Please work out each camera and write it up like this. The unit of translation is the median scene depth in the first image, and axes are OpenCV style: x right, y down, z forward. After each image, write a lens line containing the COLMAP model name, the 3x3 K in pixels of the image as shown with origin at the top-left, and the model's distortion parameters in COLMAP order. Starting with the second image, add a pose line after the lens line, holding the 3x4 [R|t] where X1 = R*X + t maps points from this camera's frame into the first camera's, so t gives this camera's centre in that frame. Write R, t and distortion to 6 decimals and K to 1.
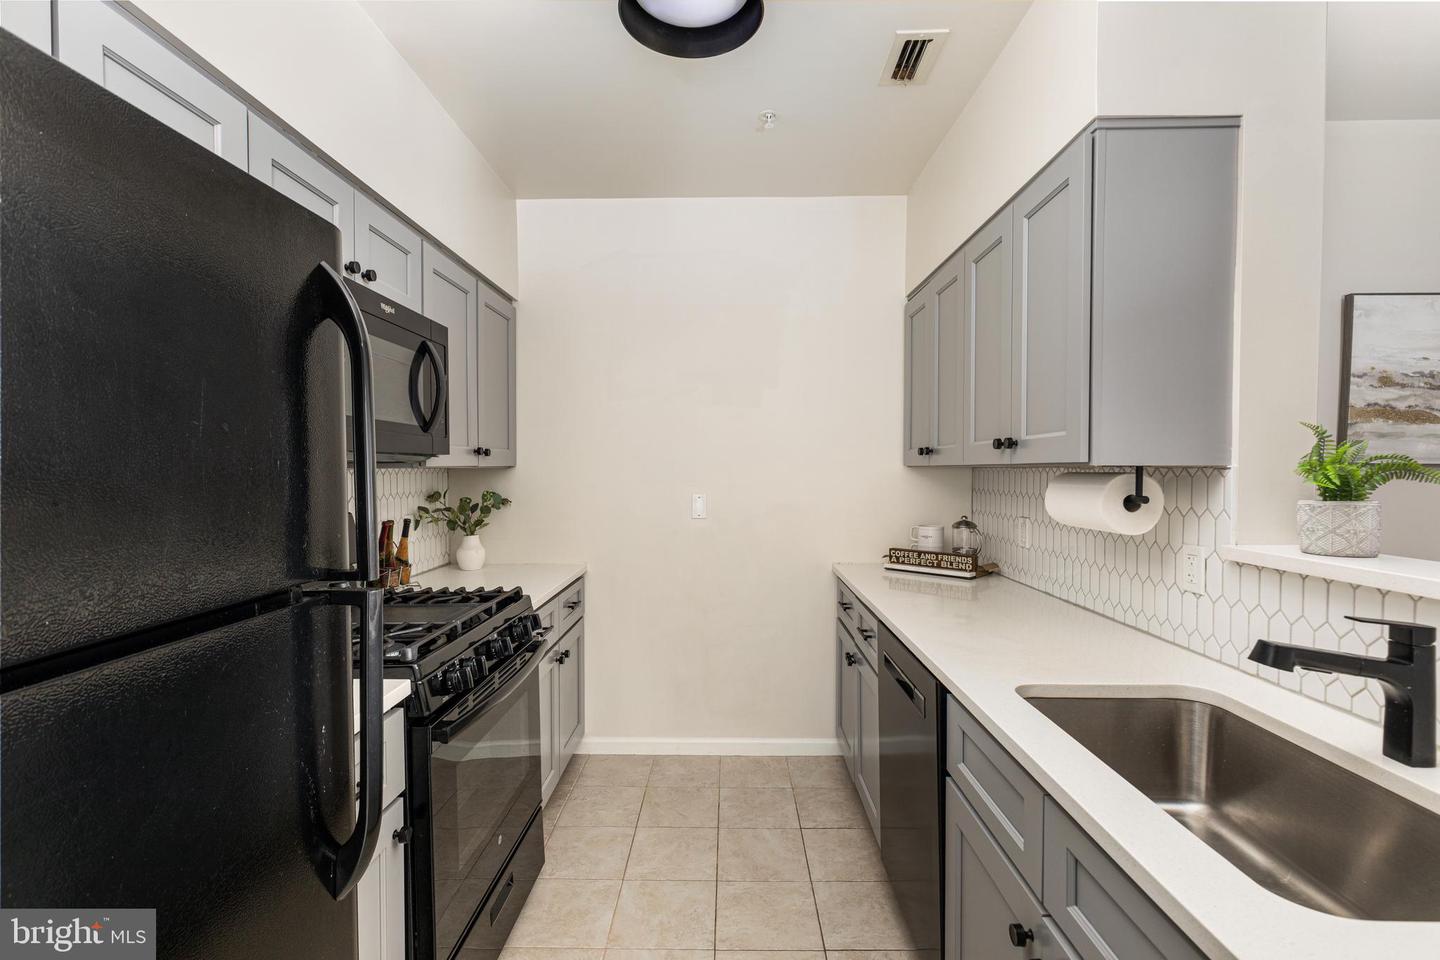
lens RADIAL K [[655.5, 0, 718.7], [0, 655.5, 480.9], [0, 0, 1]] dist [0.004929, -0.000815]
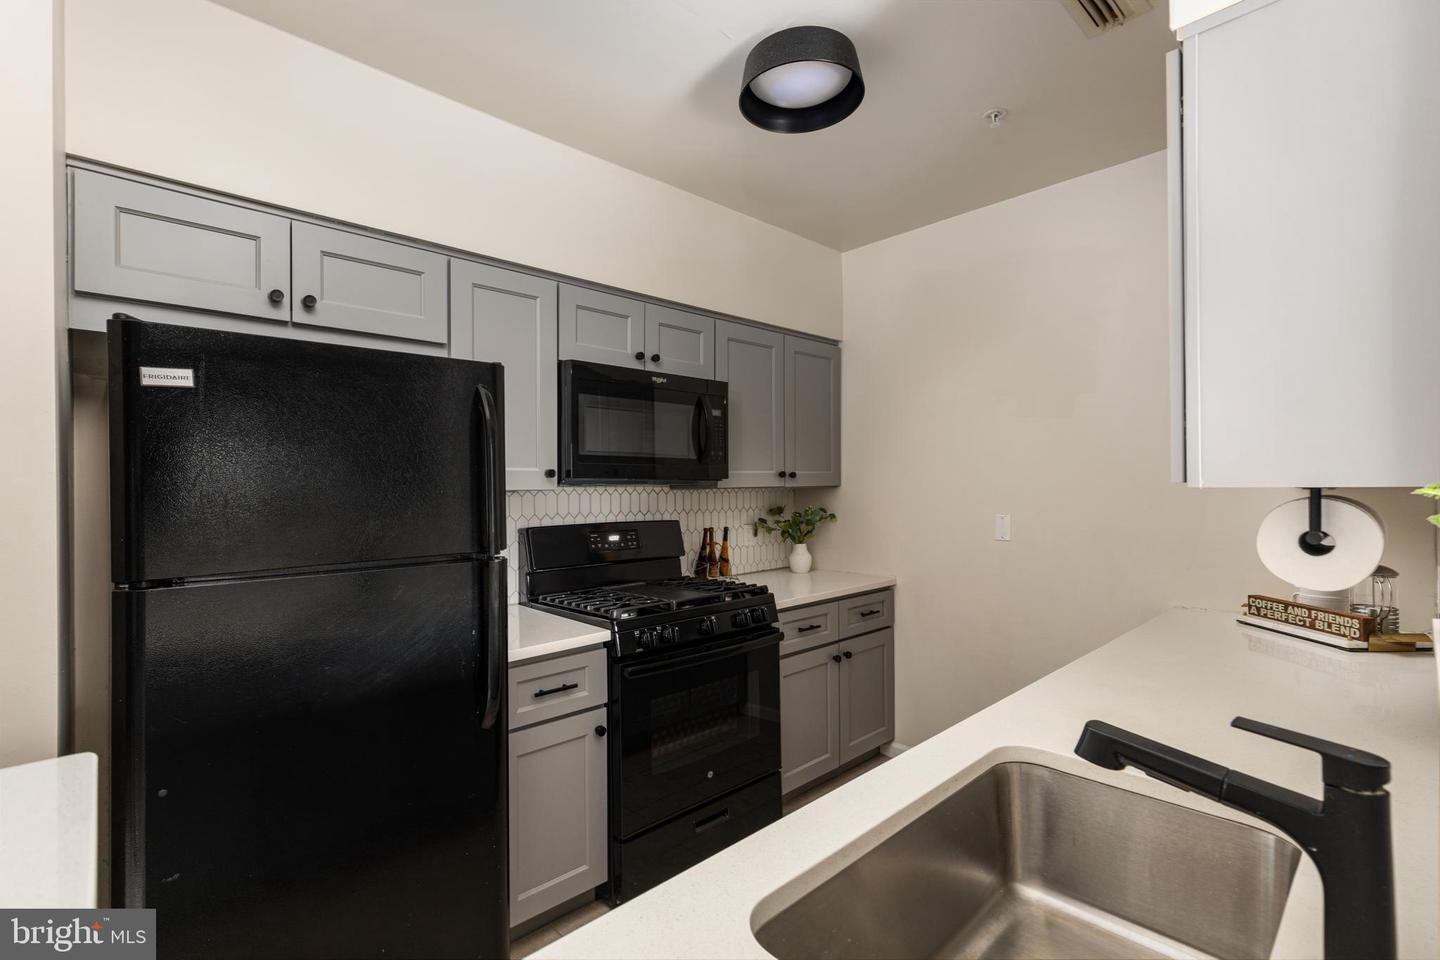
lens RADIAL K [[655.5, 0, 721.4], [0, 655.5, 483.3], [0, 0, 1]] dist [0.004929, -0.000815]
pose [[0.701552, -0.007383, -0.712580, 0.396951], [-0.006436, 0.999840, -0.016695, -0.007096], [0.712589, 0.016299, 0.701392, 0.057002]]
